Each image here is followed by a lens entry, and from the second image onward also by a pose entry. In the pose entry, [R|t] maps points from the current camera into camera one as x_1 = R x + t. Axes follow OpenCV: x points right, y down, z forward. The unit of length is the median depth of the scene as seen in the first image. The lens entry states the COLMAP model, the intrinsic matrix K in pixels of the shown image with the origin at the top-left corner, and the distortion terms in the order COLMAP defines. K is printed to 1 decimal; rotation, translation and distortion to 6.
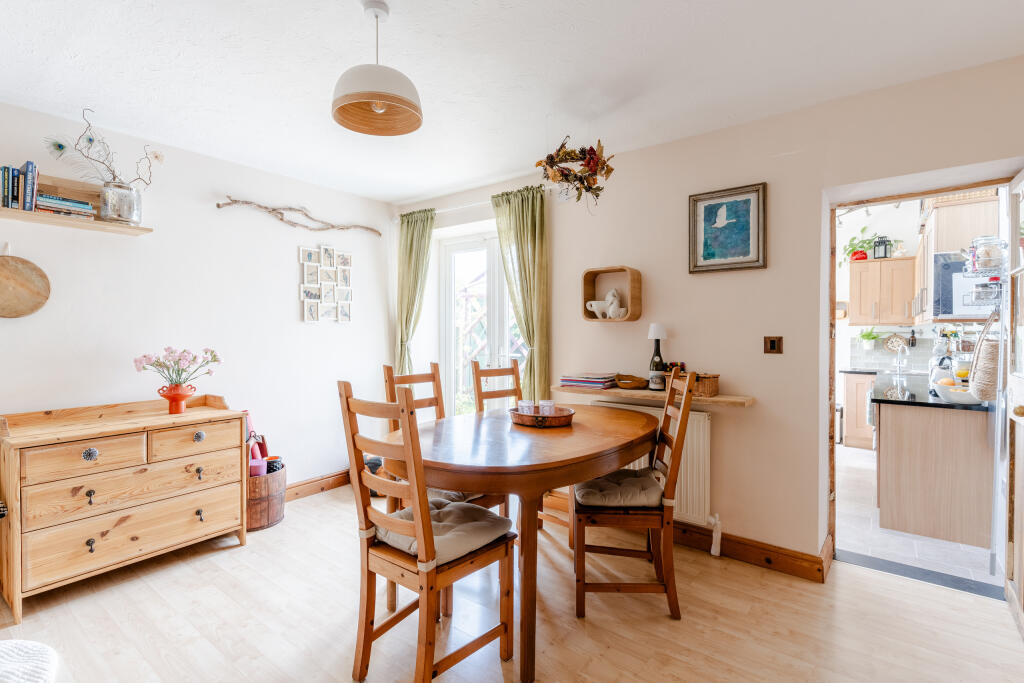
lens RADIAL K [[483.0, 0, 511.5], [0, 483.0, 335.2], [0, 0, 1]] dist [0.001423, -0.000010]
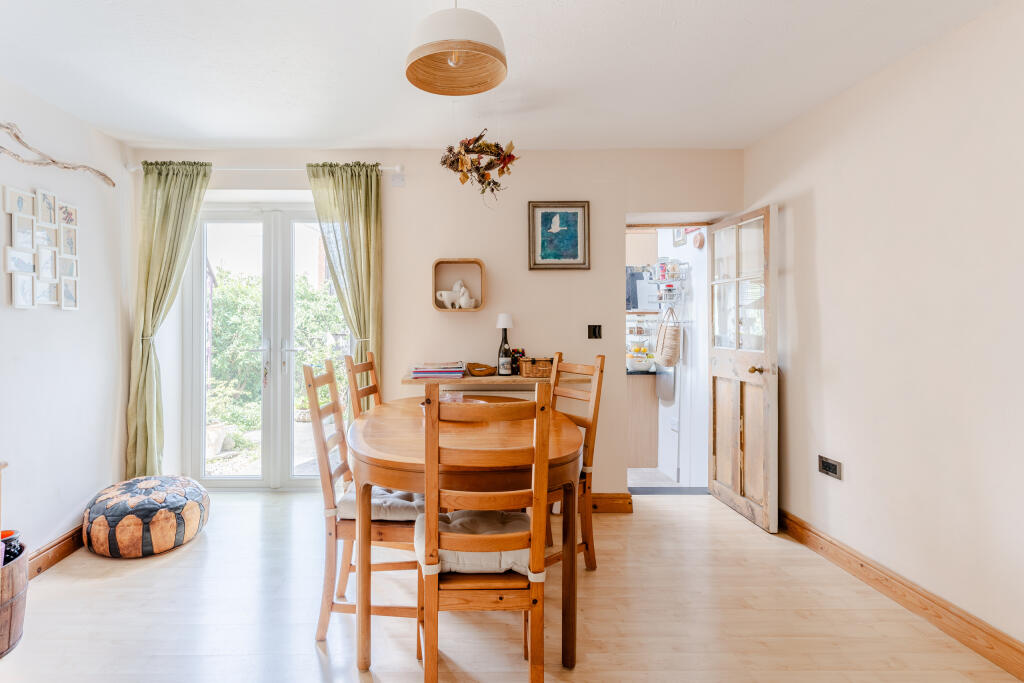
lens RADIAL K [[502.9, 0, 447.6], [0, 502.9, 315.2], [0, 0, 1]] dist [-0.001148, -0.000200]
pose [[0.788691, 0.005062, 0.614768, -0.495257], [0.006842, 0.999832, -0.017009, -0.002737], [-0.614751, 0.017621, 0.788524, 0.186158]]
